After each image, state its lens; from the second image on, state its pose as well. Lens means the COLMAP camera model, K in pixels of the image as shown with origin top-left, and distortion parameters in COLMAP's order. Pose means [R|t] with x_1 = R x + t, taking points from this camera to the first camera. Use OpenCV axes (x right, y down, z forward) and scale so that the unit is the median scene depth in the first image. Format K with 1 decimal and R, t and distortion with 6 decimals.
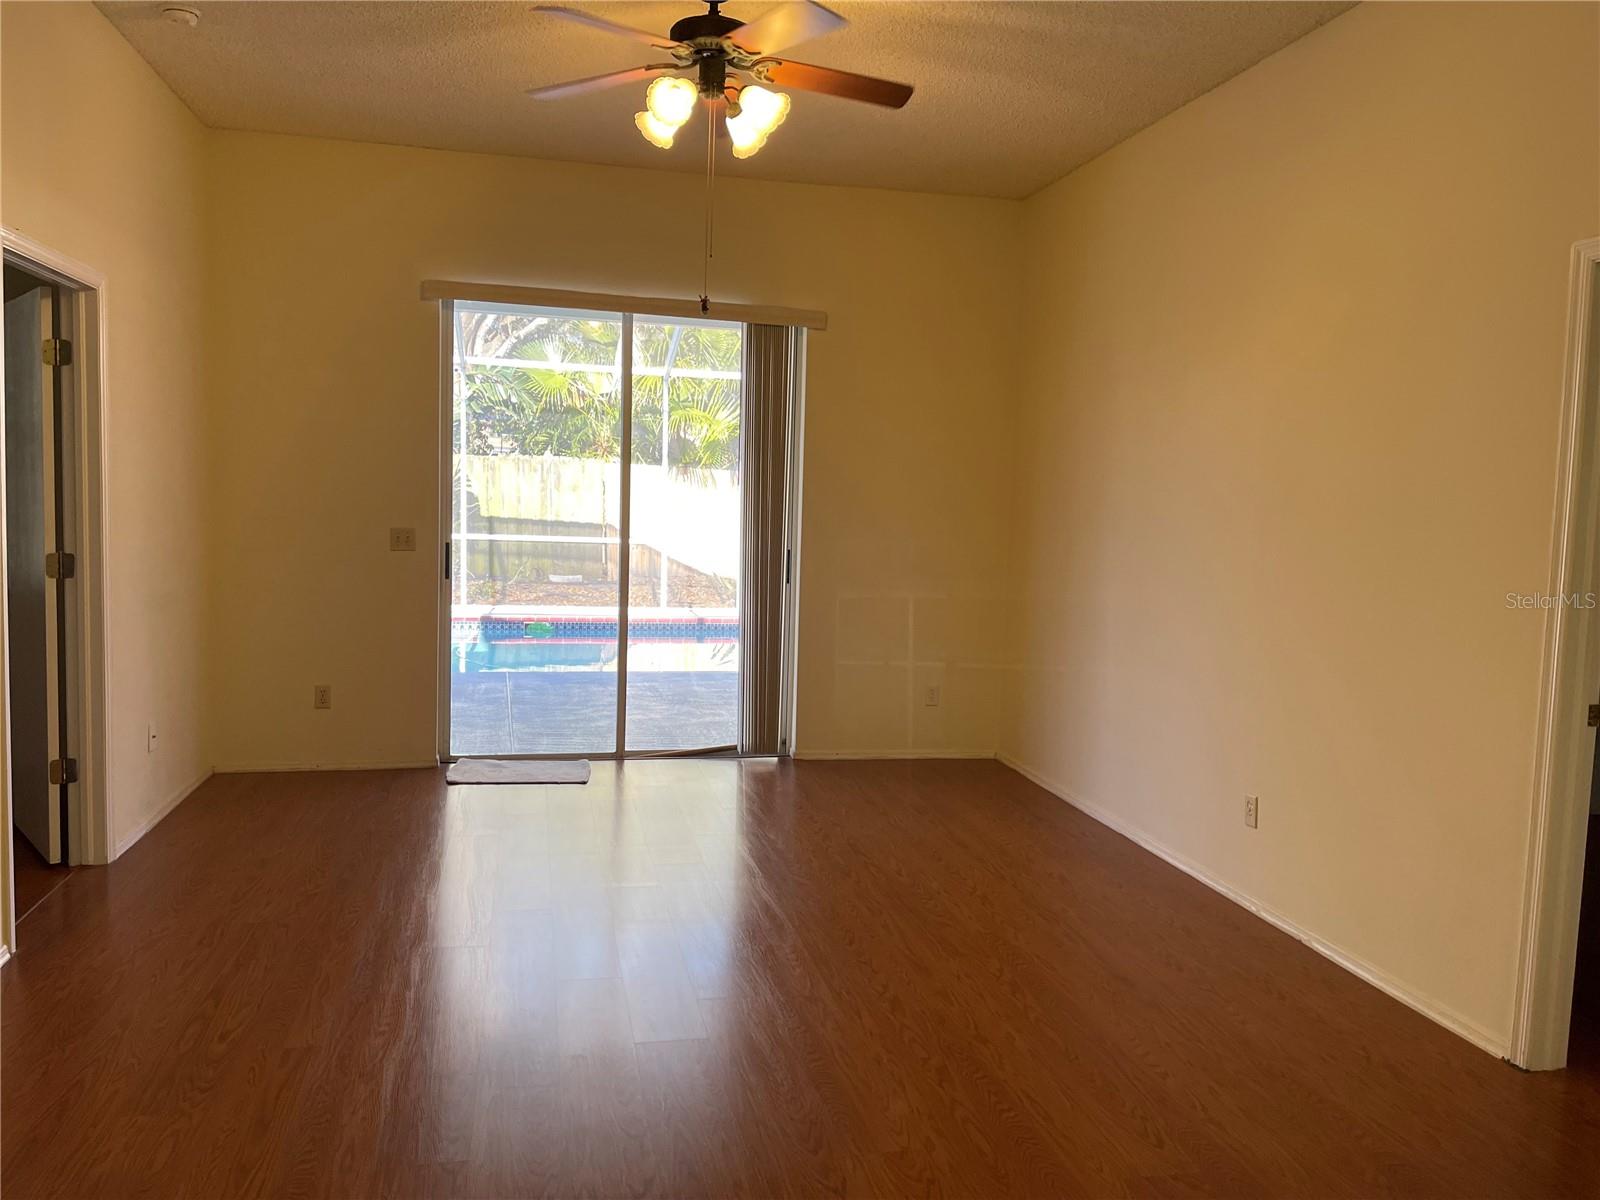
lens RADIAL K [[1208.5, 0, 802.2], [0, 1208.5, 593.8], [0, 0, 1]] dist [0.072143, -0.084830]
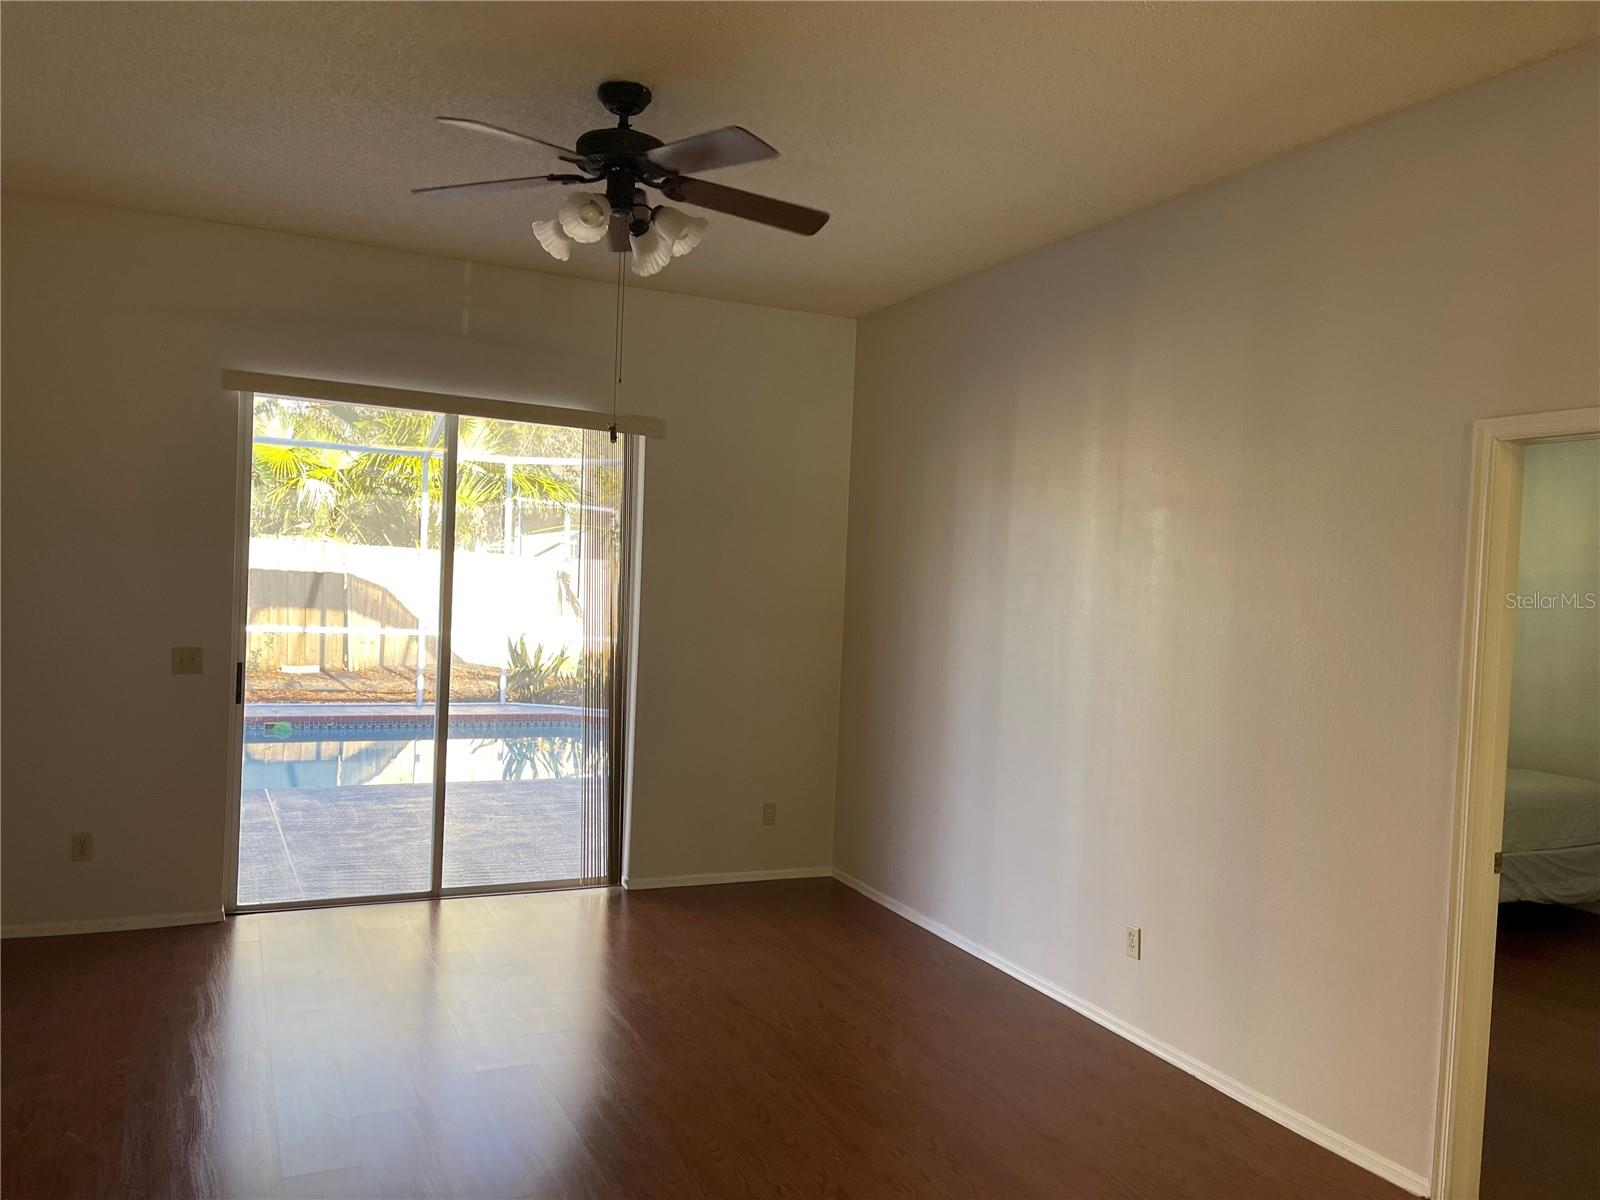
lens RADIAL K [[1208.5, 0, 796.9], [0, 1208.5, 609.8], [0, 0, 1]] dist [0.072143, -0.084830]
pose [[0.975750, 0.006190, 0.218801, -0.094516], [0.004164, 0.998894, -0.046826, -0.038170], [-0.218848, 0.046602, 0.974645, 0.046456]]
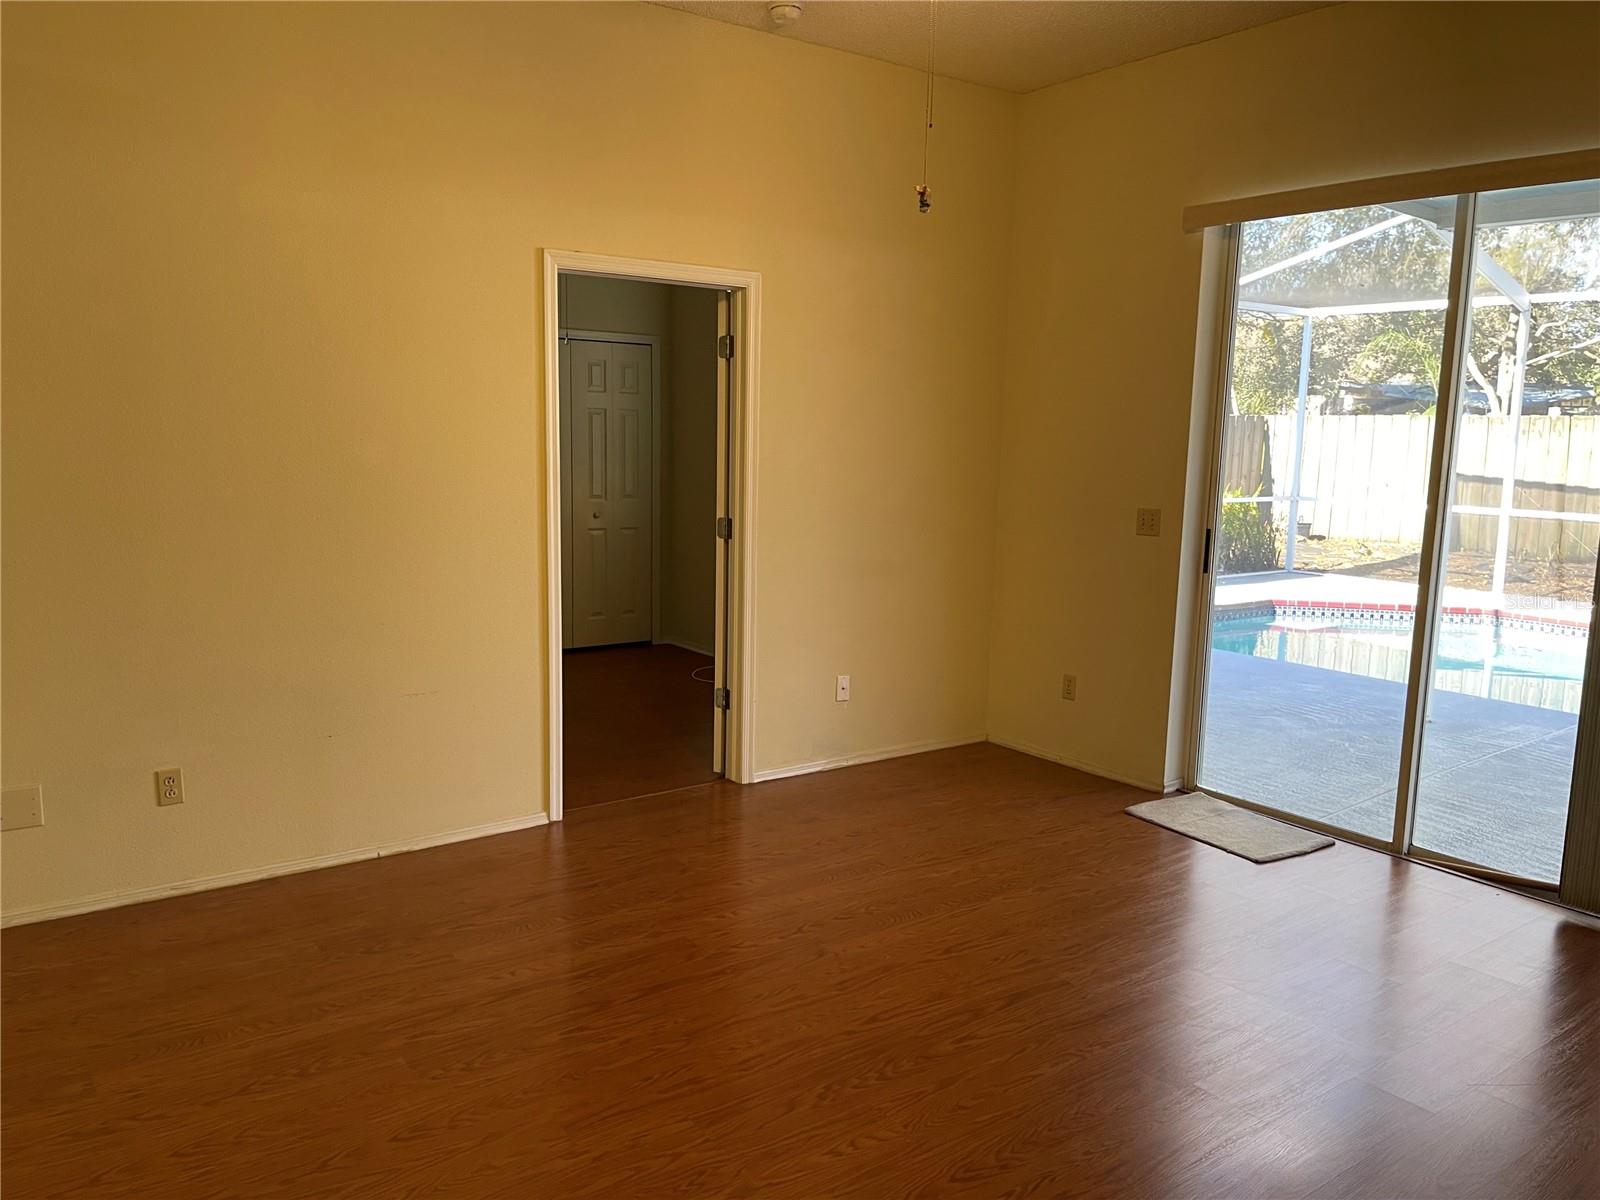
lens RADIAL K [[1208.5, 0, 797.8], [0, 1208.5, 607.7], [0, 0, 1]] dist [0.072143, -0.084830]
pose [[0.381879, 0.111262, -0.917491, 0.368791], [-0.082262, 0.992879, 0.086165, -0.038144], [0.920544, 0.042570, 0.388312, 0.443629]]
